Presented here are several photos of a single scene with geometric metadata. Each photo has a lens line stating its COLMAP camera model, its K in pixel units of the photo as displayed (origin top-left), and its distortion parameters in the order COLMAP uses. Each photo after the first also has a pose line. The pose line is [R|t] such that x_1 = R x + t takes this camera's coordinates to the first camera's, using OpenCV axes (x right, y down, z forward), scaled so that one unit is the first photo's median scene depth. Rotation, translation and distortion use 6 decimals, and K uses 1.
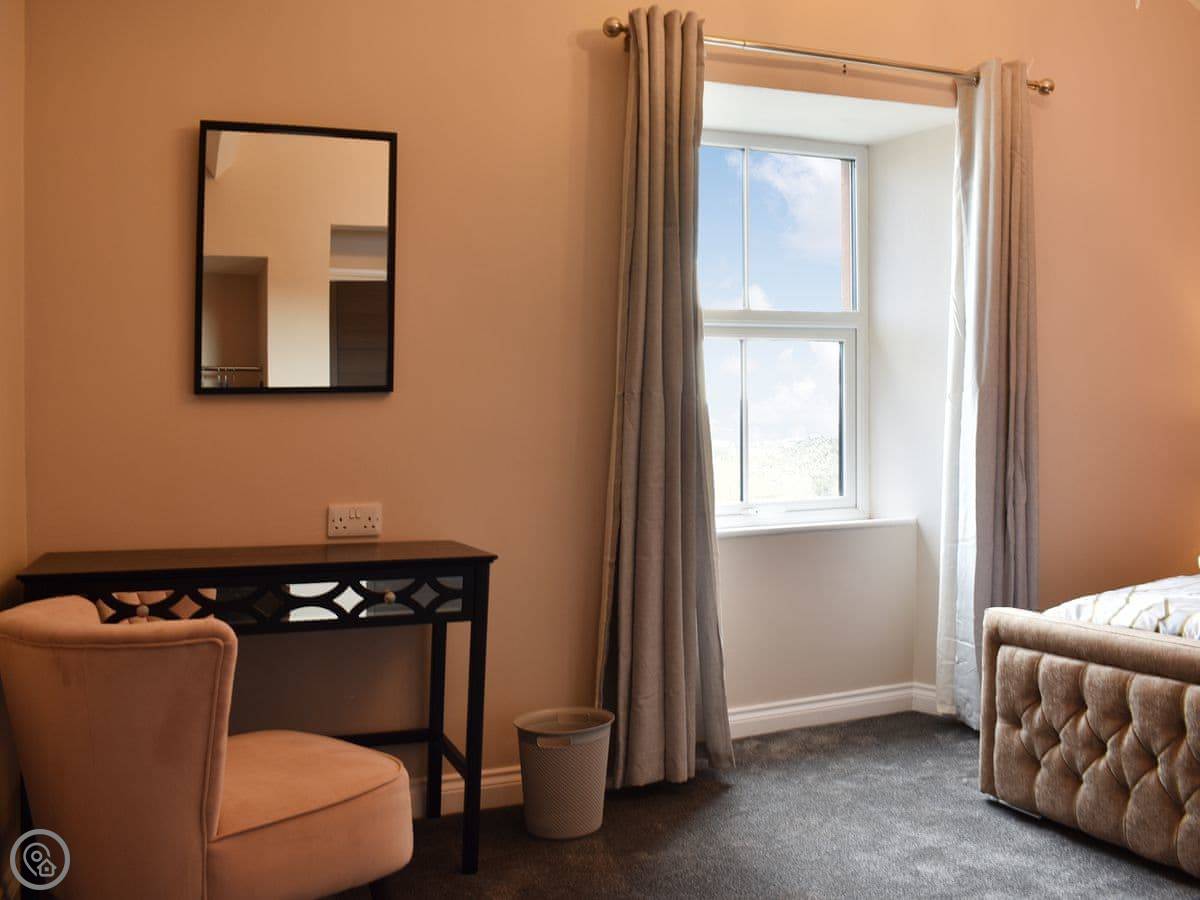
lens RADIAL K [[1086.3, 0, 600.0], [0, 1086.3, 450.0], [0, 0, 1]] dist [-0.095598, 0.022742]
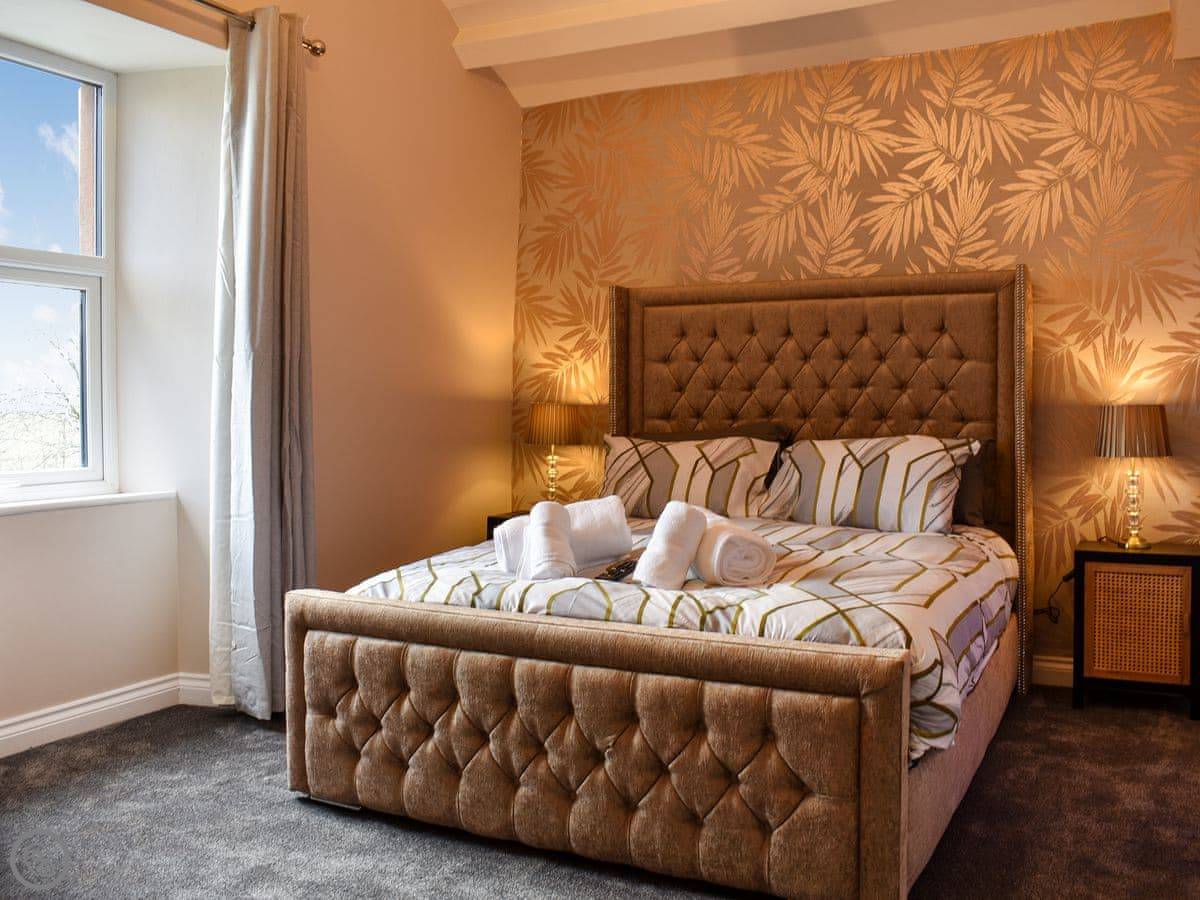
lens RADIAL K [[1086.3, 0, 600.0], [0, 1086.3, 450.0], [0, 0, 1]] dist [-0.095598, 0.022742]
pose [[0.750361, 0.004036, 0.661016, -0.056149], [-0.025709, 0.999403, 0.023081, -0.002968], [-0.660528, -0.034313, 0.750017, 0.138474]]
